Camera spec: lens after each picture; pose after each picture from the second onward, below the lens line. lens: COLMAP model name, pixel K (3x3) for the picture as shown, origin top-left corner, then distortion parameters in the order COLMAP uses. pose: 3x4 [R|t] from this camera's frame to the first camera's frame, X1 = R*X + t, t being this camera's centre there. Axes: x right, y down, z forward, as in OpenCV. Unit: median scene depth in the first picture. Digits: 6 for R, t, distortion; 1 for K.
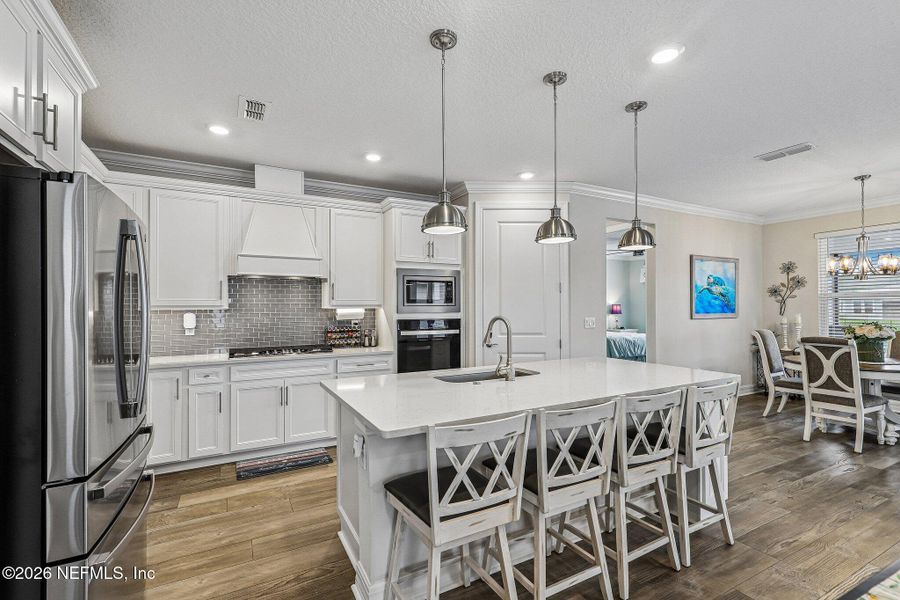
lens RADIAL K [[408.6, 0, 452.2], [0, 408.6, 305.0], [0, 0, 1]] dist [0.007601, 0.000295]
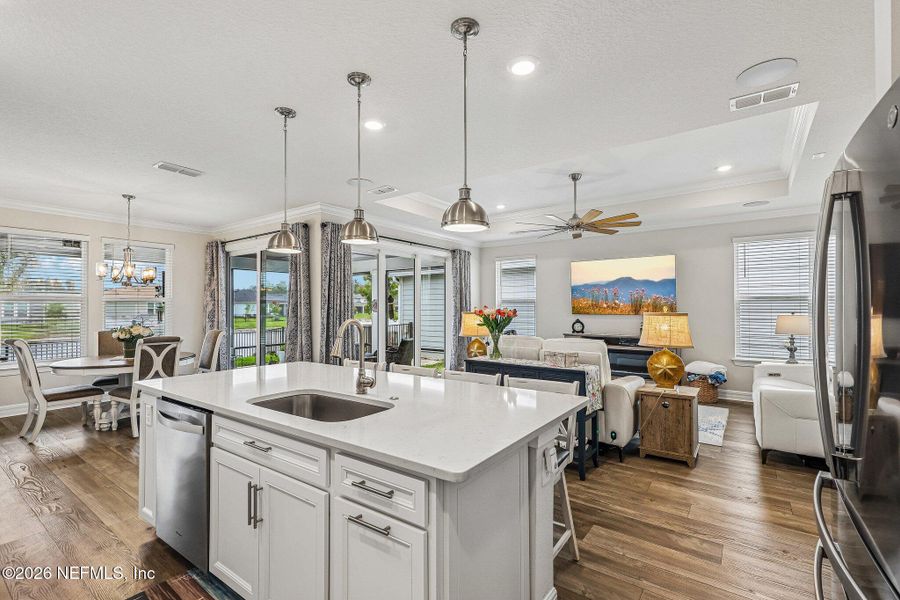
lens RADIAL K [[405.6, 0, 450.0], [0, 405.6, 300.0], [0, 0, 1]] dist [0.008556, 0.000238]
pose [[-0.433287, 0.023270, 0.900956, -0.308278], [0.002576, 0.999695, -0.024581, 0.004854], [-0.901252, -0.008330, -0.433215, 0.519895]]
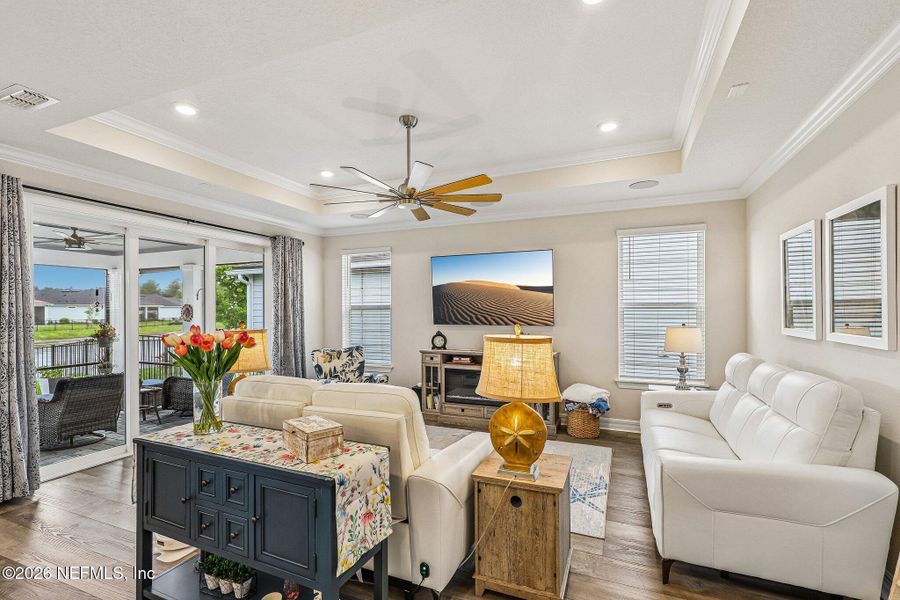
lens RADIAL K [[408.6, 0, 452.2], [0, 408.6, 305.0], [0, 0, 1]] dist [0.007601, 0.000295]
pose [[-0.630134, 0.016658, 0.776308, -0.130758], [0.007341, 0.999853, -0.015496, -0.012224], [-0.776452, -0.004066, -0.630164, 0.221657]]
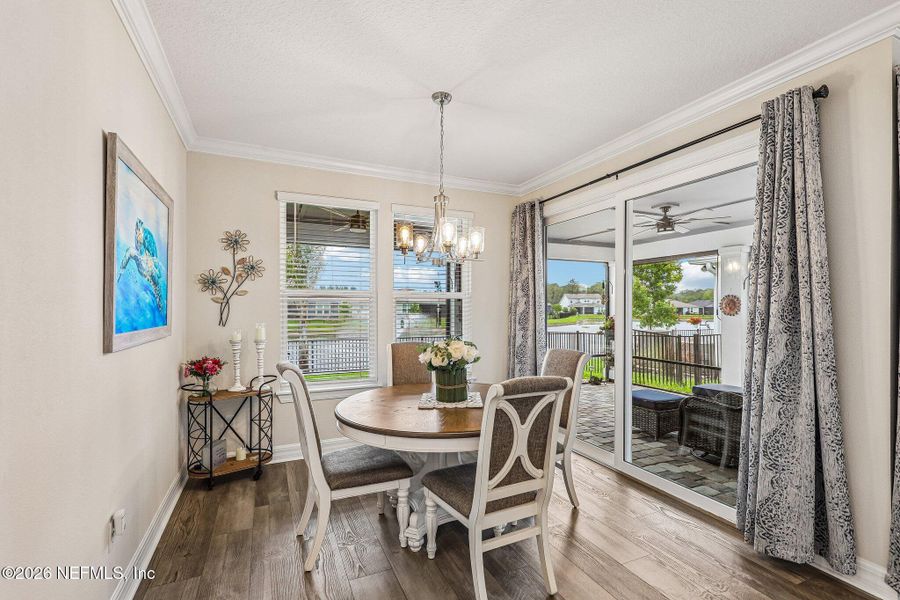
lens RADIAL K [[407.8, 0, 449.1], [0, 407.8, 305.9], [0, 0, 1]] dist [0.011844, 0.000126]
pose [[0.067105, 0.011275, 0.997682, 0.299712], [-0.006117, 0.999922, -0.010889, 0.002511], [-0.997727, -0.005372, 0.067168, 0.718206]]
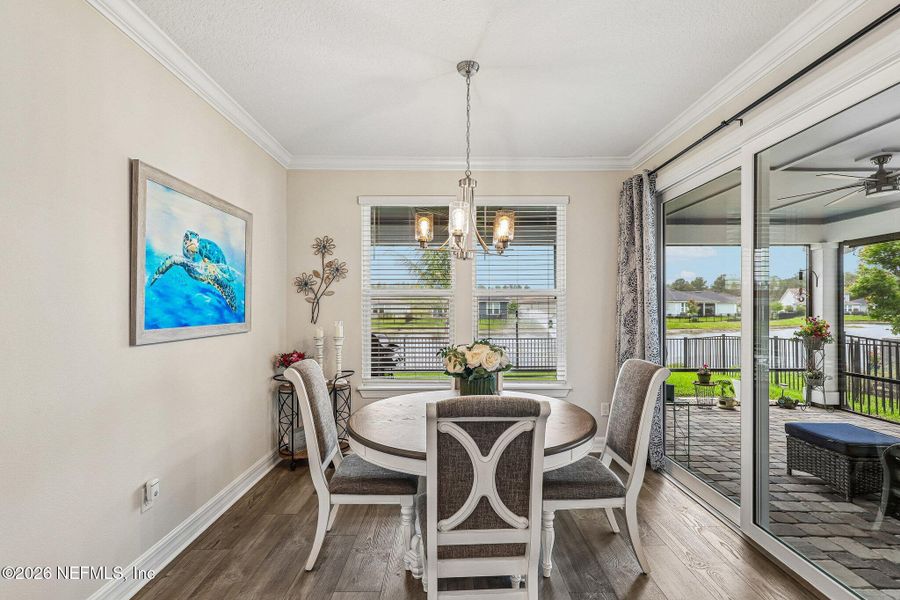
lens RADIAL K [[408.6, 0, 452.2], [0, 408.6, 305.0], [0, 0, 1]] dist [0.007601, 0.000295]
pose [[0.464536, 0.009769, 0.885500, 0.392041], [-0.005837, 0.999951, -0.007970, 0.001308], [-0.885535, -0.001466, 0.464570, 0.583766]]
